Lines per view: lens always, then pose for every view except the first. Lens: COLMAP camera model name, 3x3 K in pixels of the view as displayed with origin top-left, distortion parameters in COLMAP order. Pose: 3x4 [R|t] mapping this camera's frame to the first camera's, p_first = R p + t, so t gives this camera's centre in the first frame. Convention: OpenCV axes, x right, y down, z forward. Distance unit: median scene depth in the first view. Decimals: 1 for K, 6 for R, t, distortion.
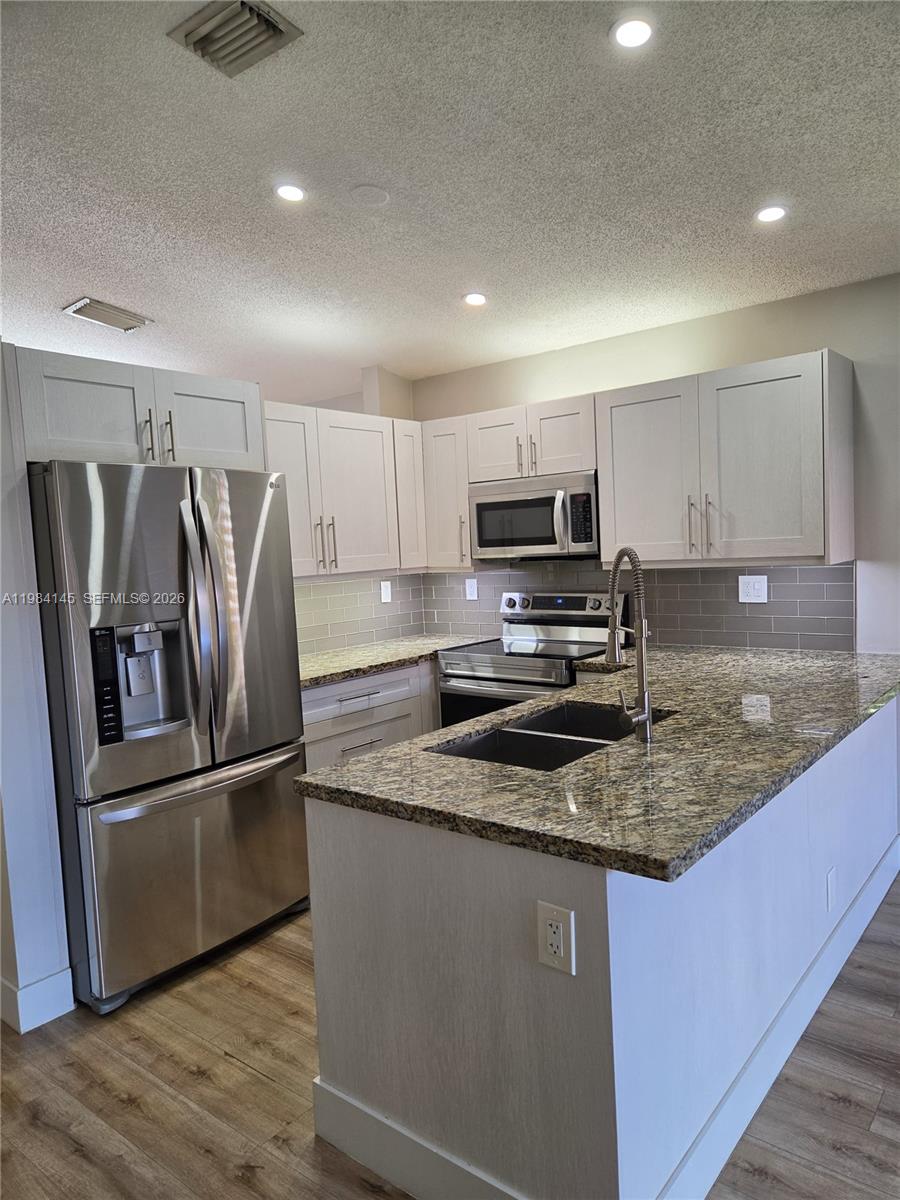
lens RADIAL K [[807.0, 0, 453.6], [0, 807.0, 607.9], [0, 0, 1]] dist [0.081798, -0.062551]
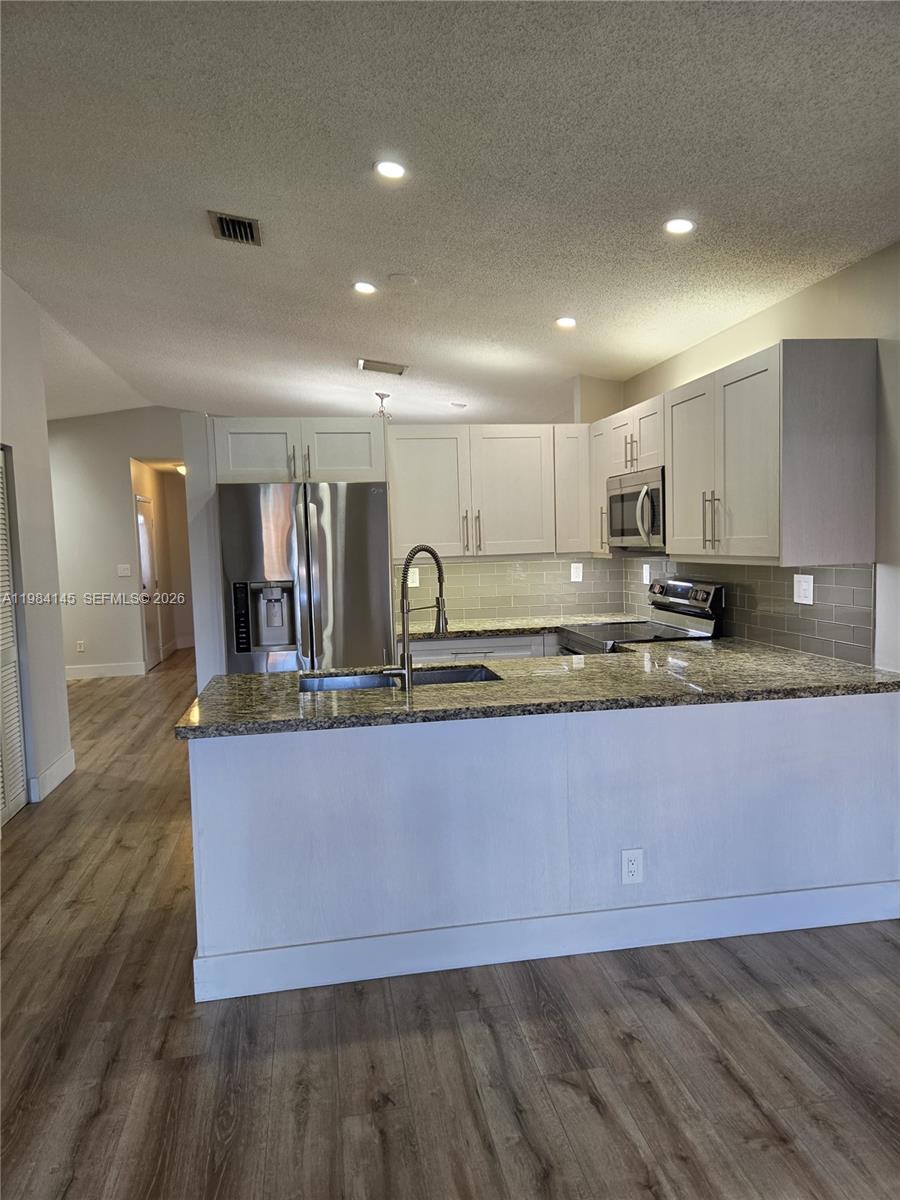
lens RADIAL K [[811.0, 0, 450.0], [0, 811.0, 600.0], [0, 0, 1]] dist [0.086279, -0.059068]
pose [[0.746428, 0.076011, -0.661111, 0.697746], [-0.060409, 0.997093, 0.046436, -0.030405], [0.662719, 0.005276, 0.748850, 0.025180]]
